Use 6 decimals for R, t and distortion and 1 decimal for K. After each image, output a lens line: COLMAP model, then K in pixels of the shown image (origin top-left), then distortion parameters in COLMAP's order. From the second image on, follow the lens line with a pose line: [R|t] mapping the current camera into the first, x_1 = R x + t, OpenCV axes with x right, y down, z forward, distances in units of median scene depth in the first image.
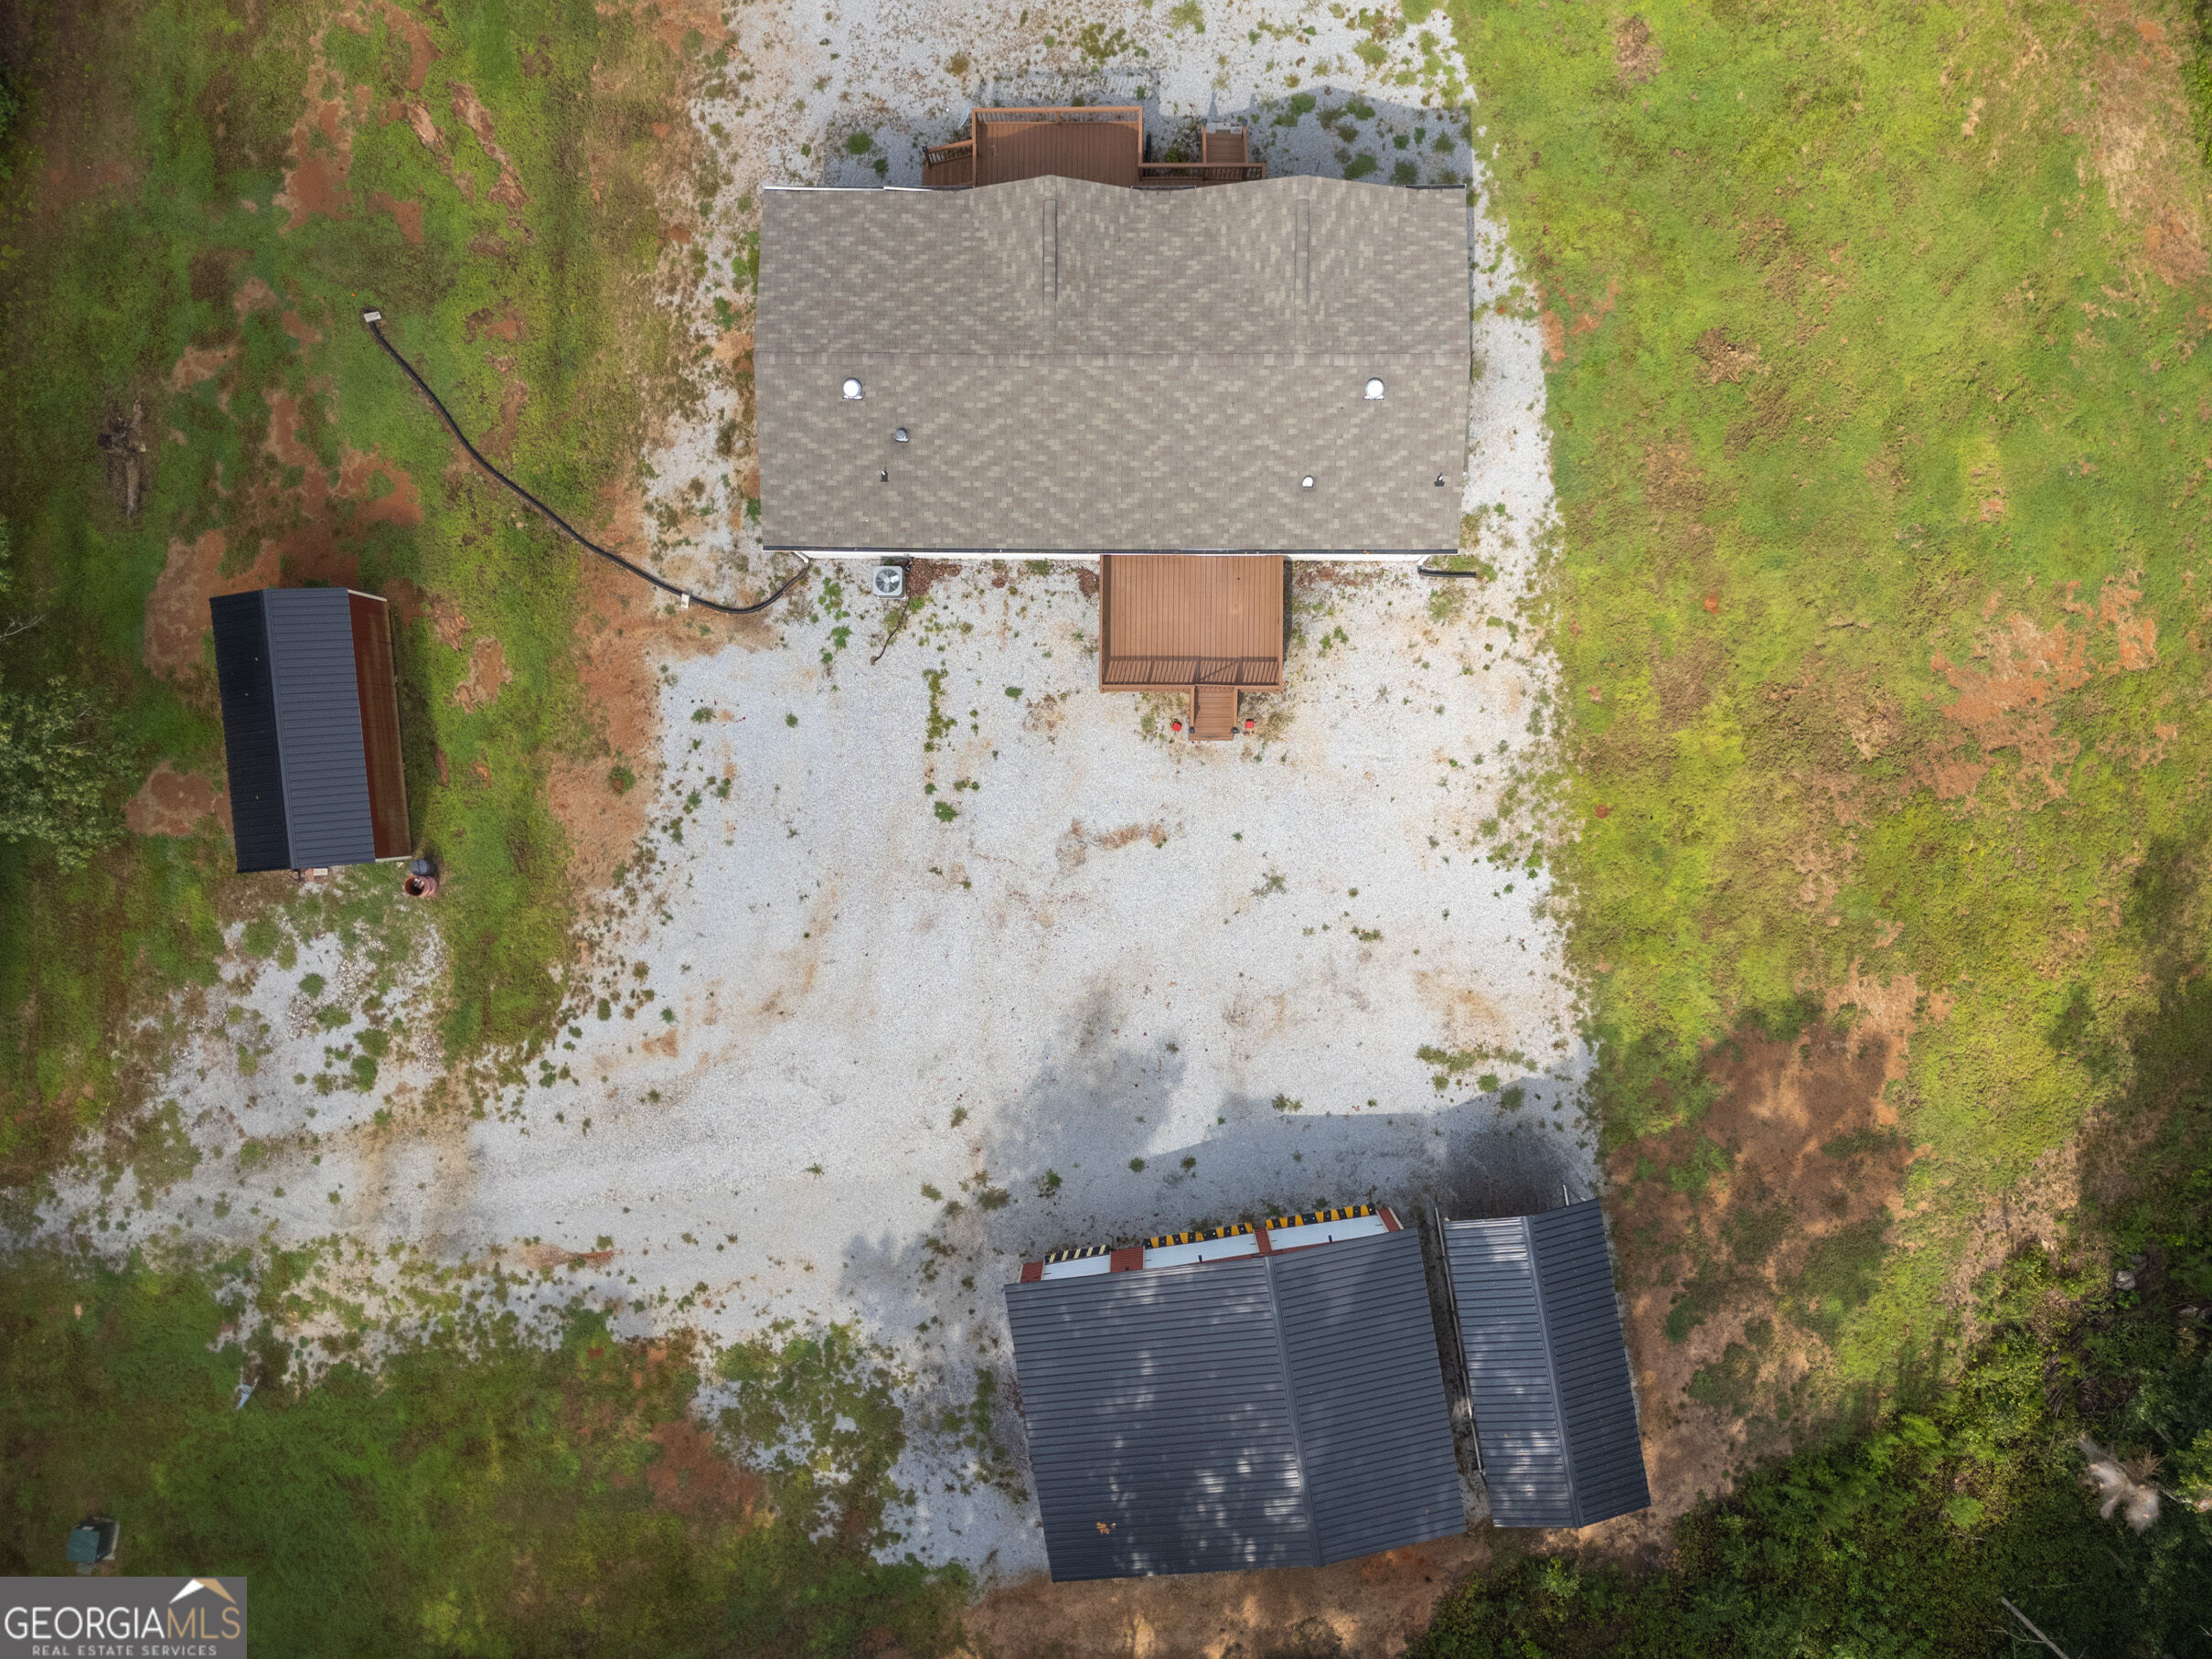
lens RADIAL K [[1552.1, 0, 1106.0], [0, 1552.1, 829.5], [0, 0, 1]] dist [0.066364, -0.085829]
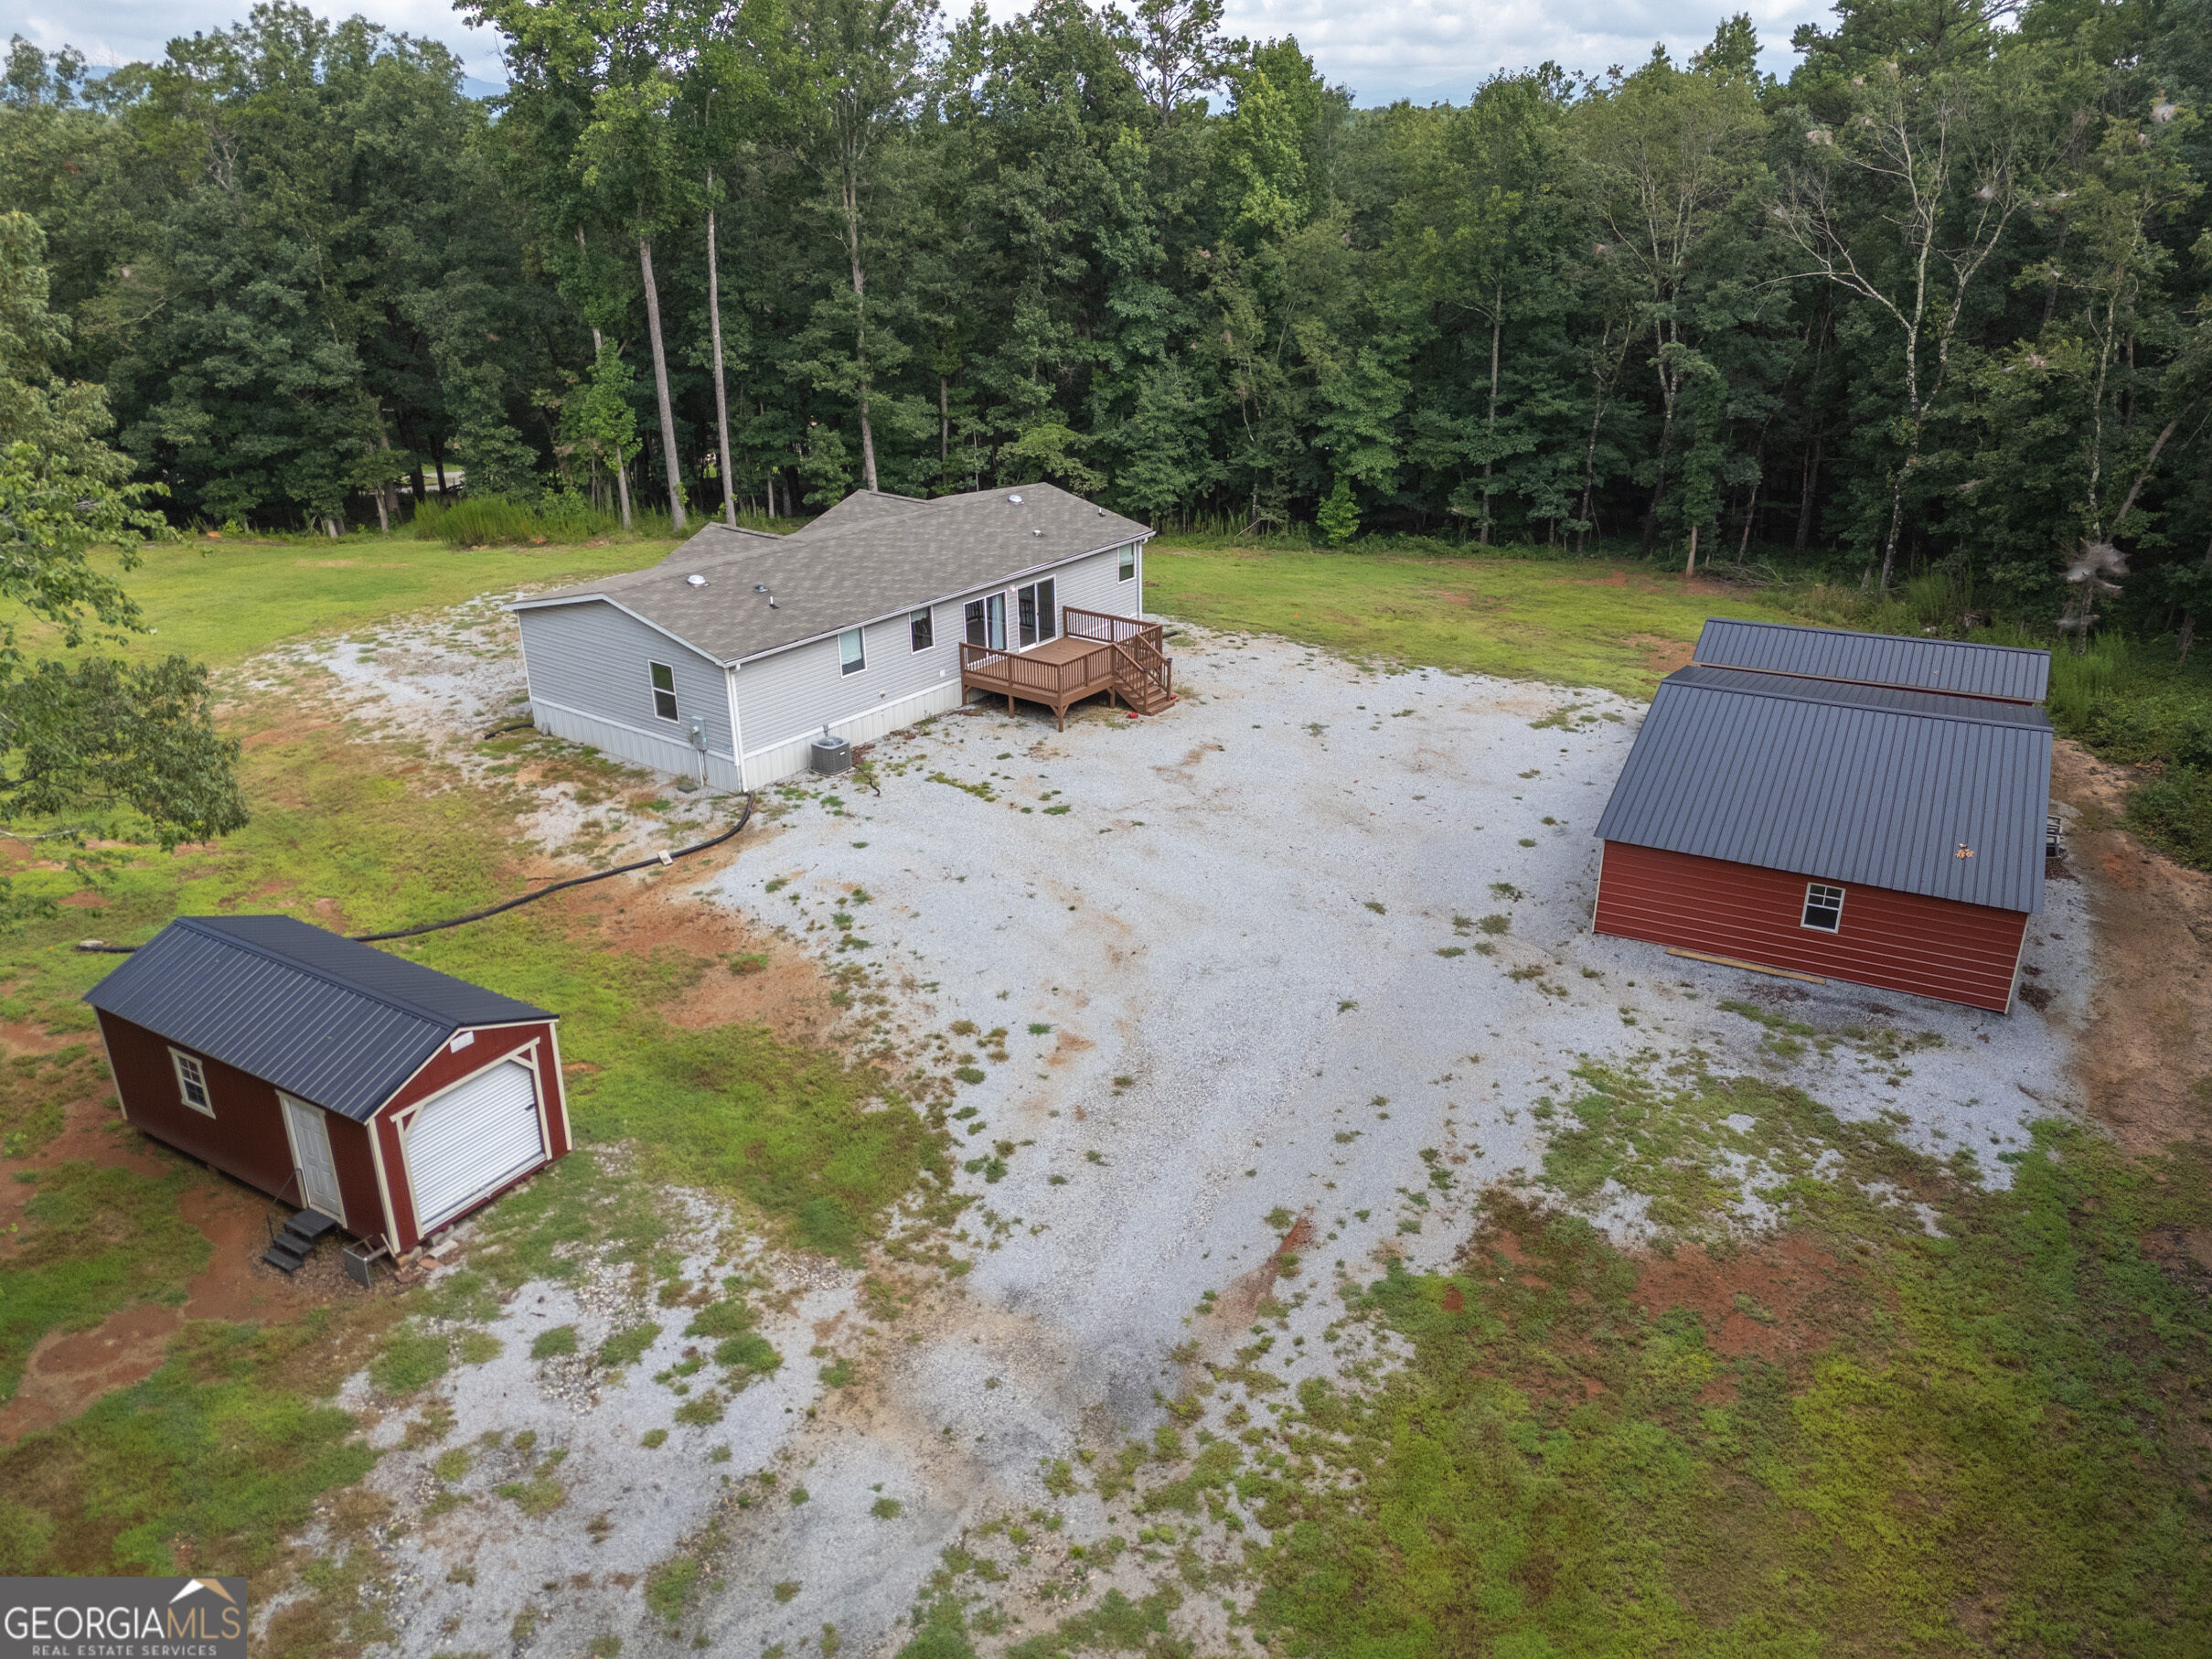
lens RADIAL K [[1618.8, 0, 1106.0], [0, 1618.8, 829.5], [0, 0, 1]] dist [0.091978, -0.128564]
pose [[0.597227, -0.298247, 0.744560, -0.771274], [0.802036, 0.213219, -0.557921, 0.523444], [0.007644, 0.930369, 0.366545, 0.669172]]
